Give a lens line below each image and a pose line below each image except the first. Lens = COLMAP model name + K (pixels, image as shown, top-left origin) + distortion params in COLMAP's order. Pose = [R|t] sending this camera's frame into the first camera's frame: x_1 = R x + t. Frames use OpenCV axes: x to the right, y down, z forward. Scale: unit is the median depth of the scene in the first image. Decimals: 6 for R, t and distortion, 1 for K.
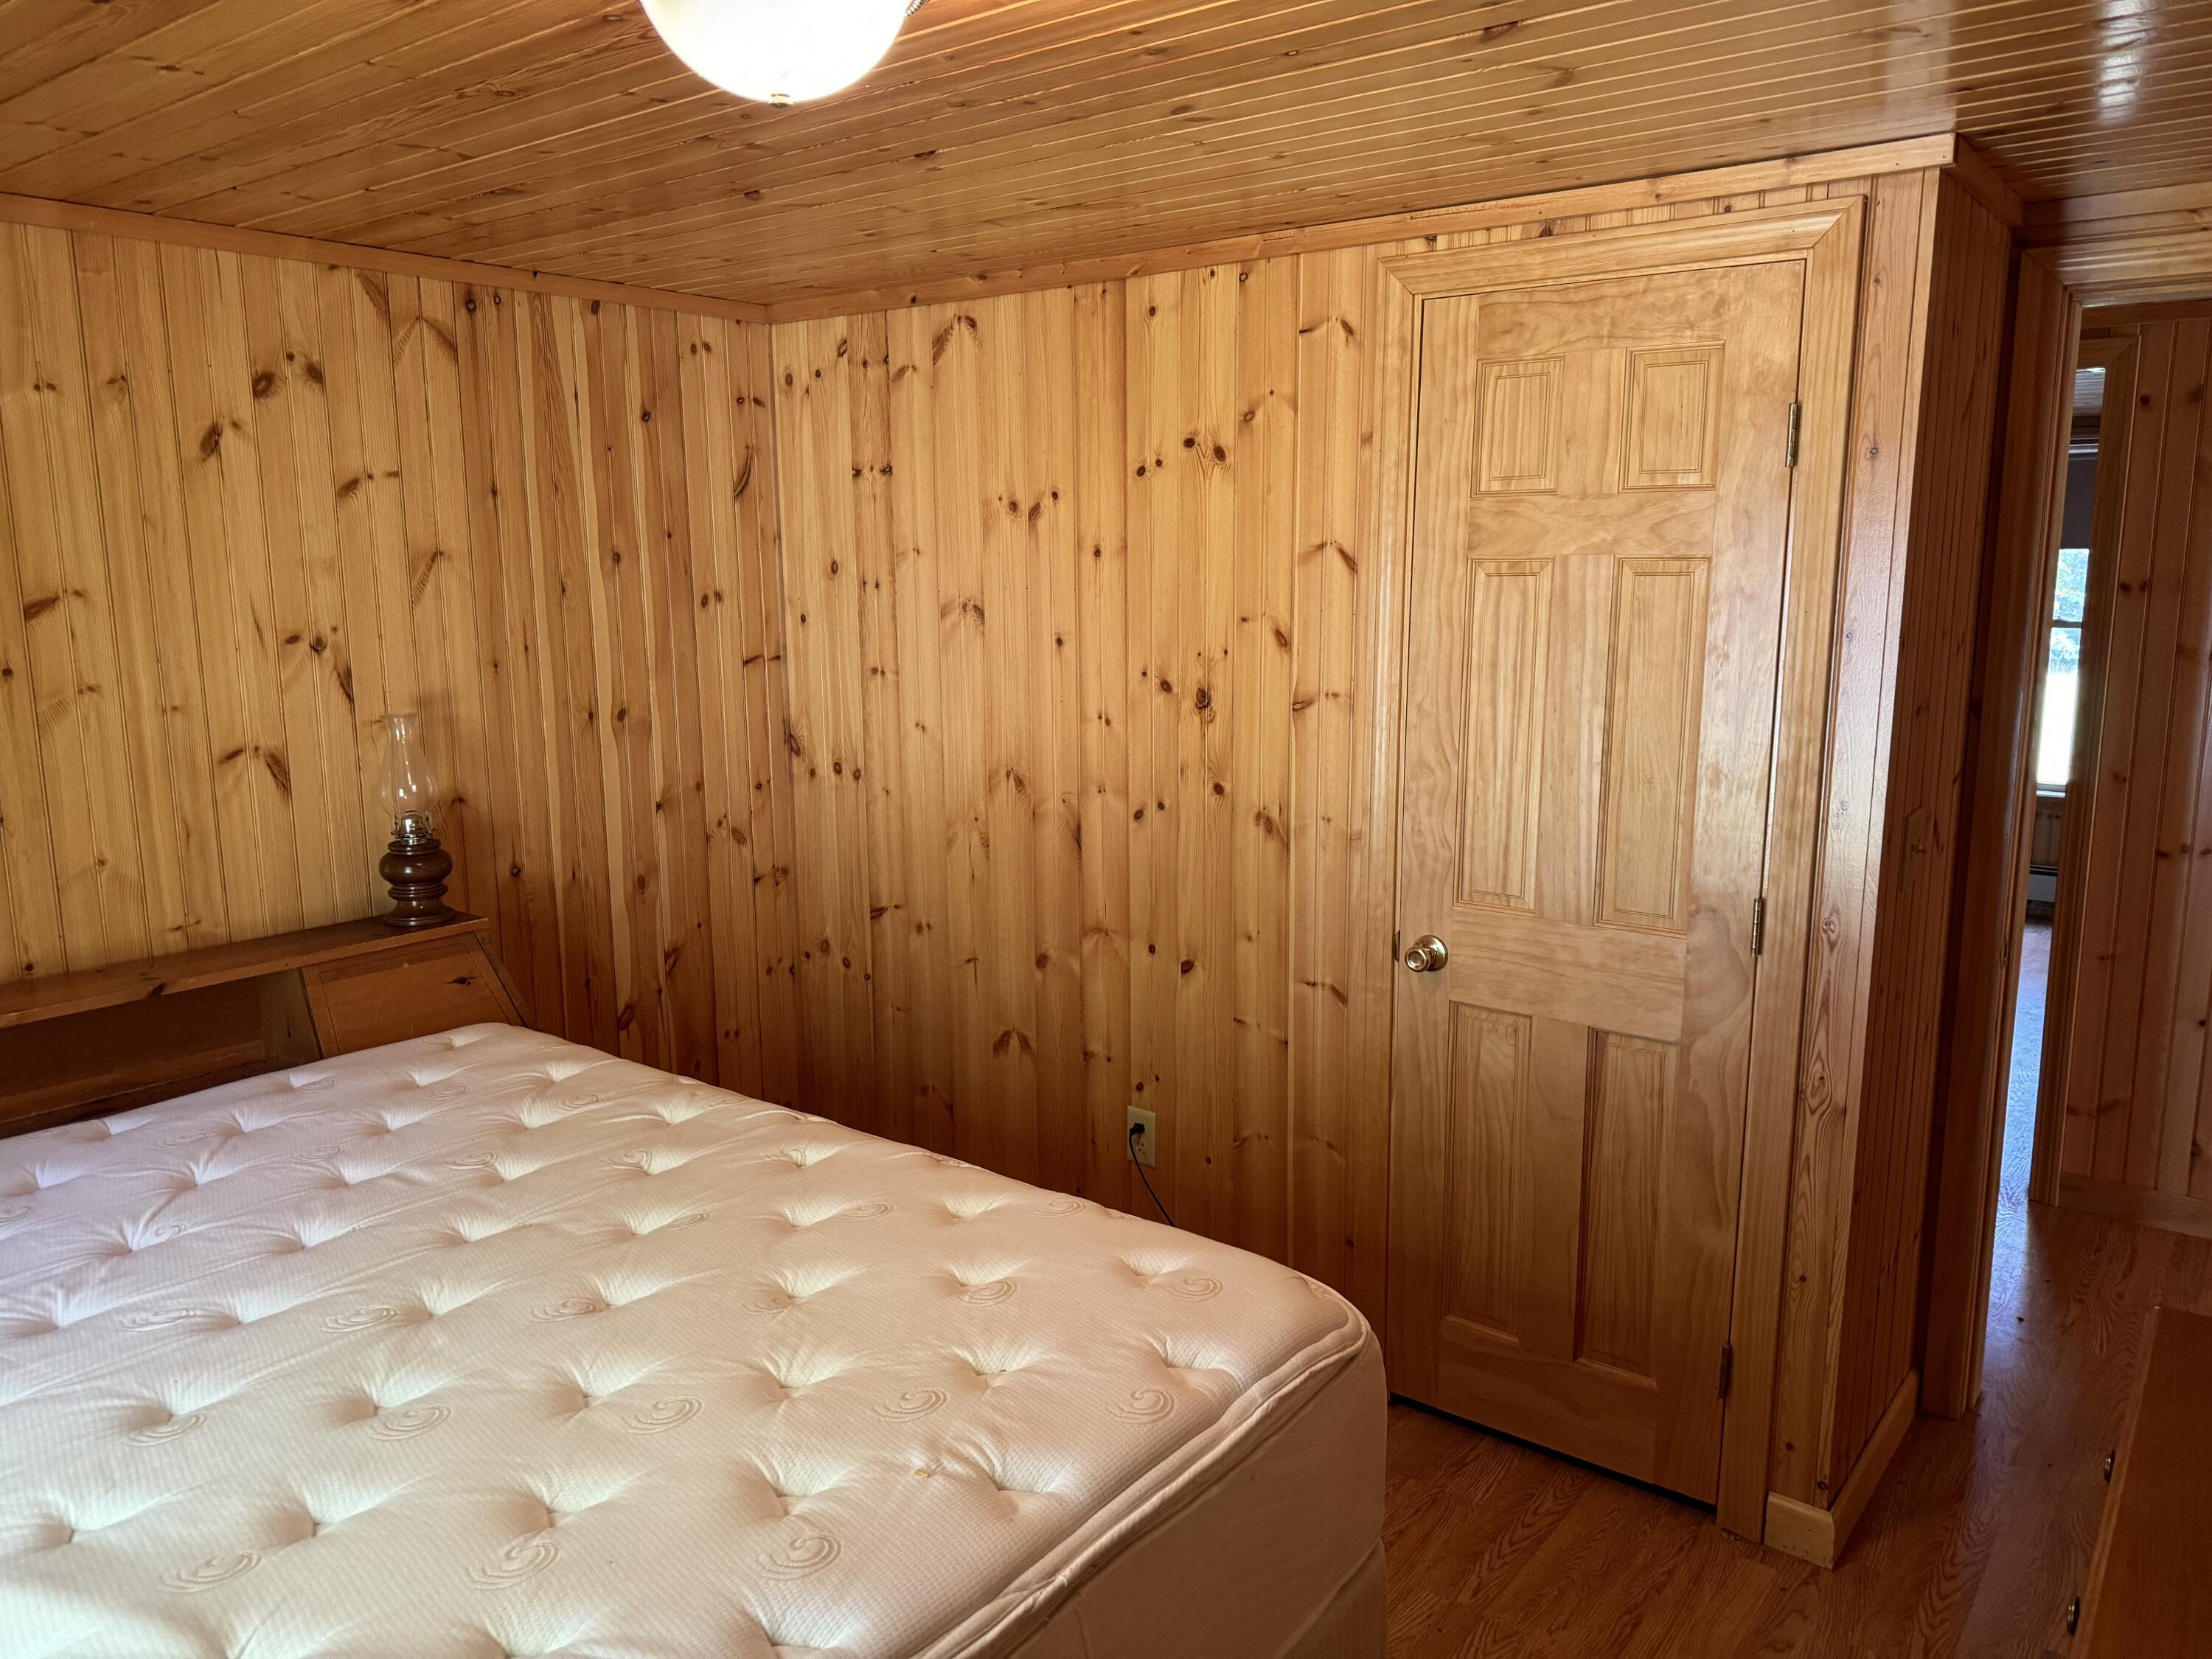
lens RADIAL K [[1562.2, 0, 1103.7], [0, 1562.2, 830.1], [0, 0, 1]] dist [-0.006806, -0.006701]
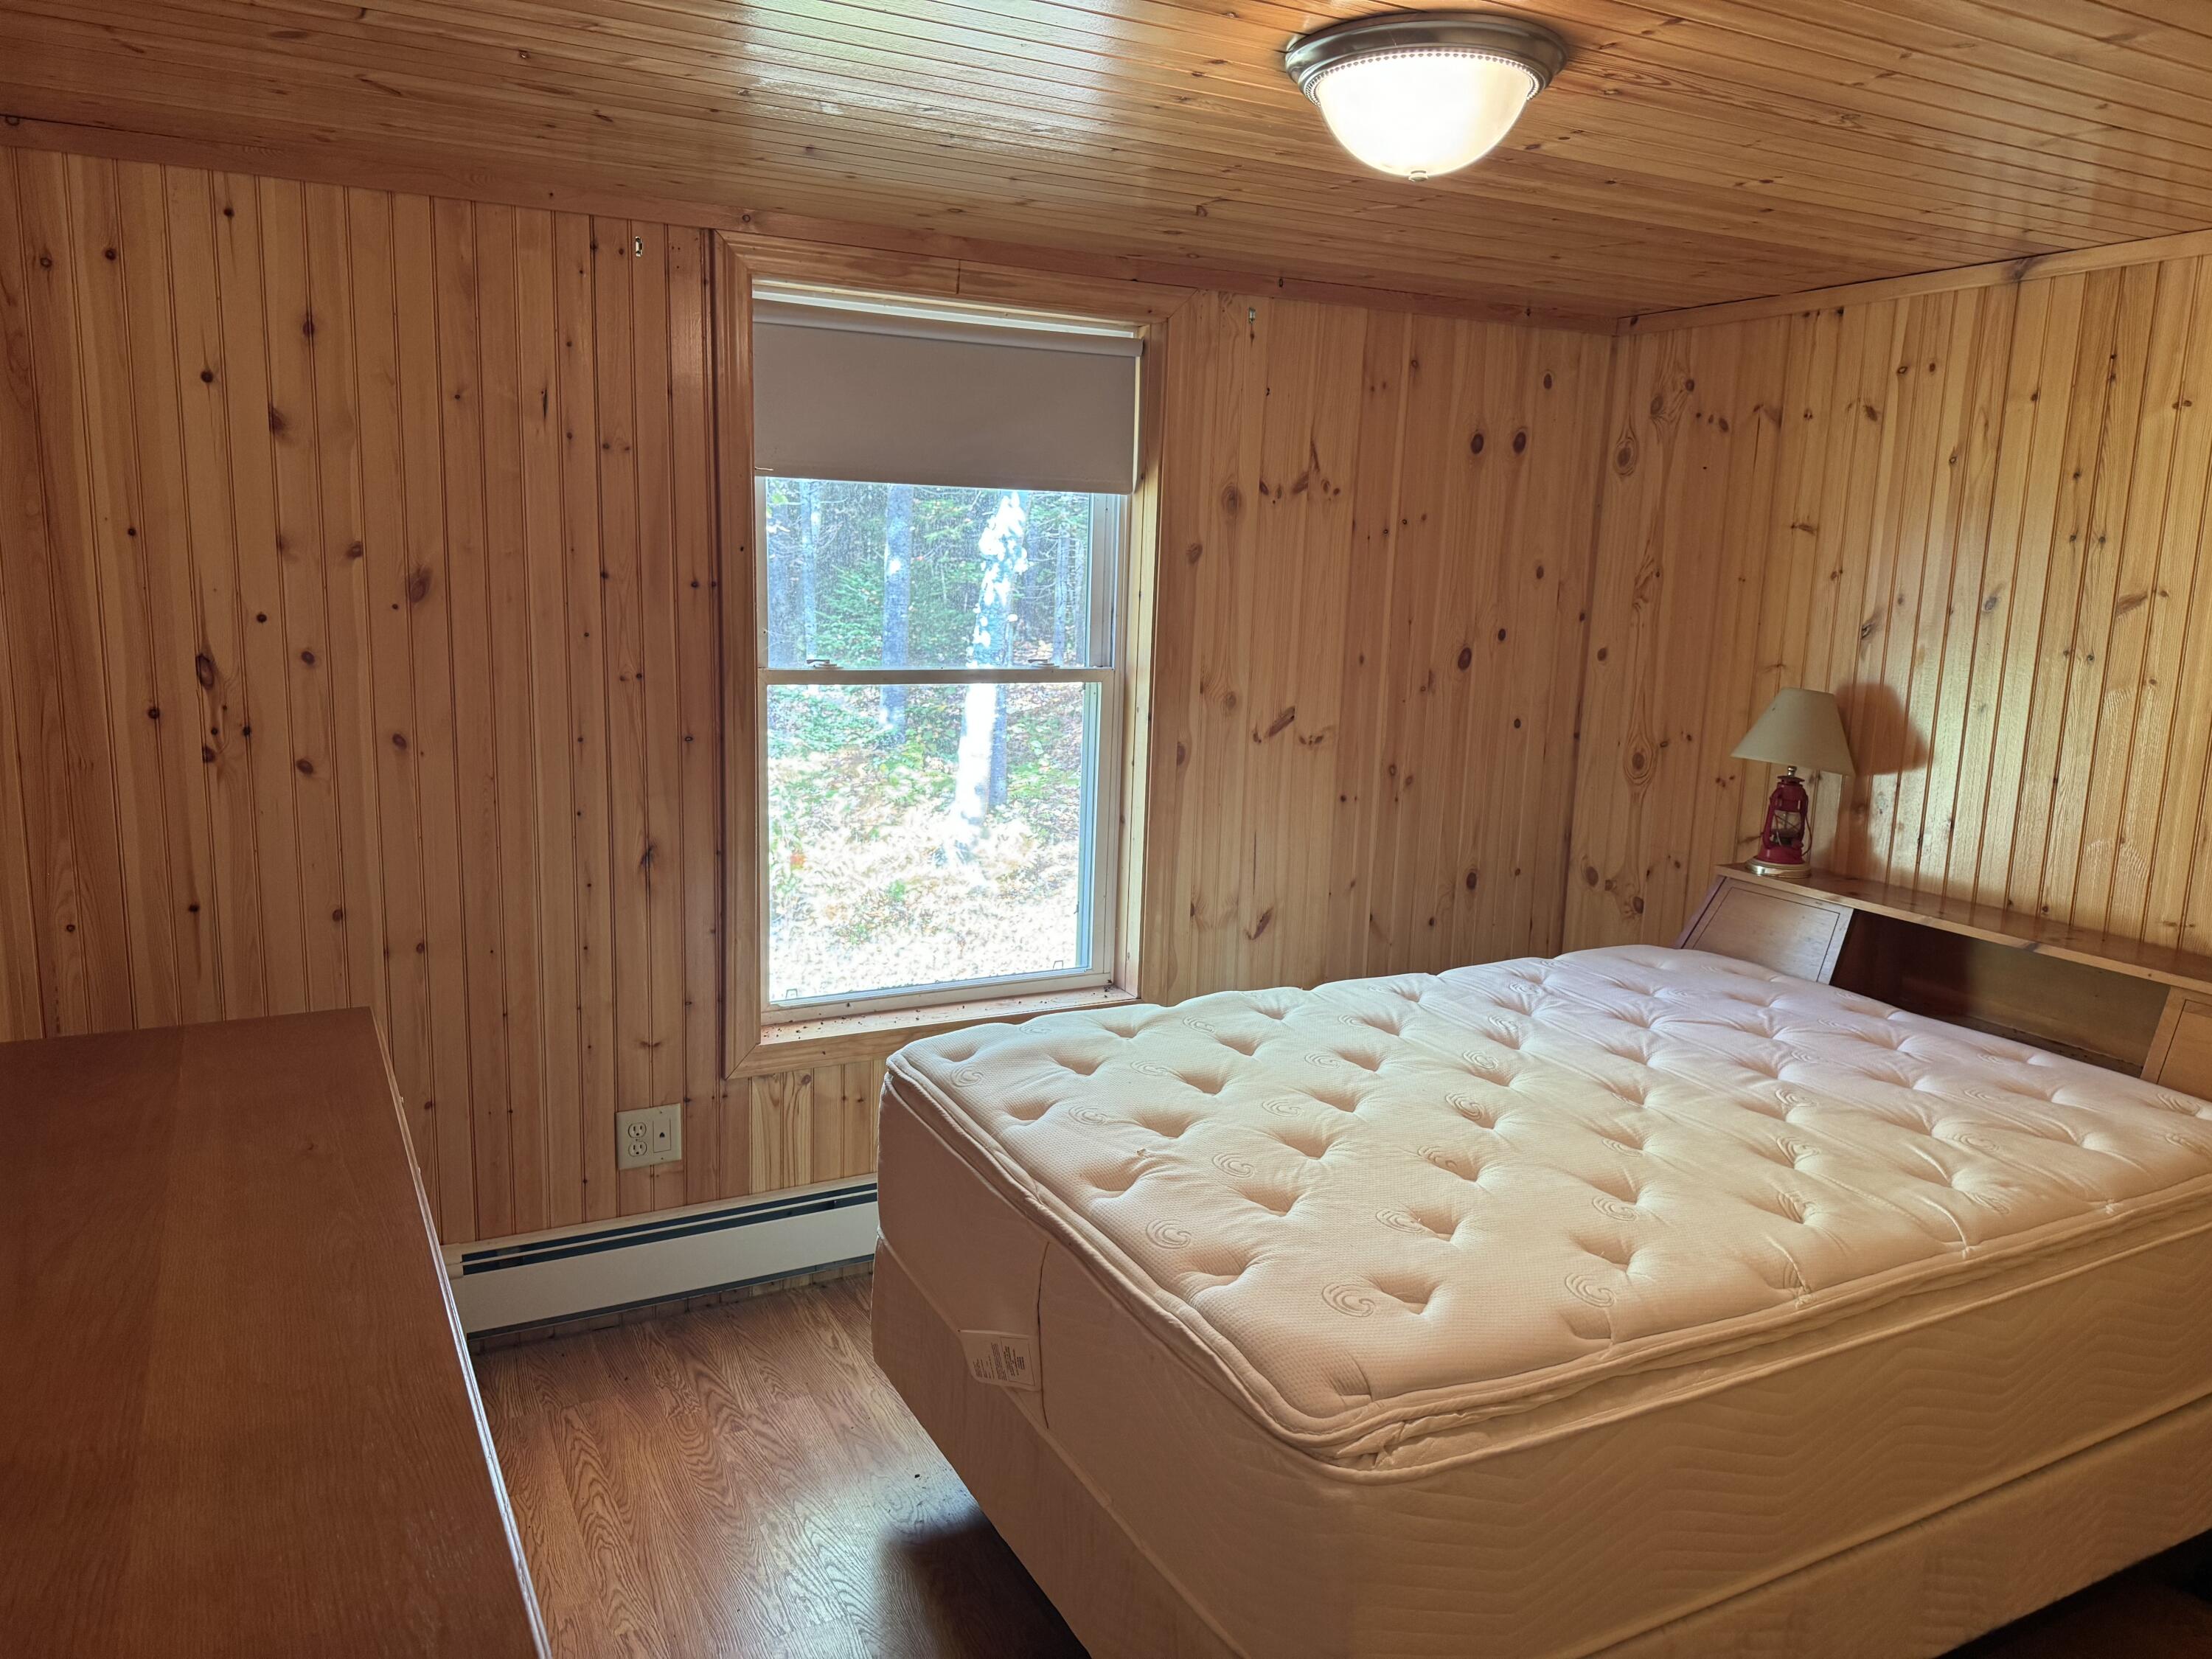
lens RADIAL K [[1562.2, 0, 1098.7], [0, 1562.2, 827.0], [0, 0, 1]] dist [-0.006806, -0.006701]
pose [[-0.424897, 0.154873, -0.891895, 0.843317], [-0.181837, 0.950572, 0.251688, -0.176042], [0.886791, 0.269122, -0.375734, 1.033675]]
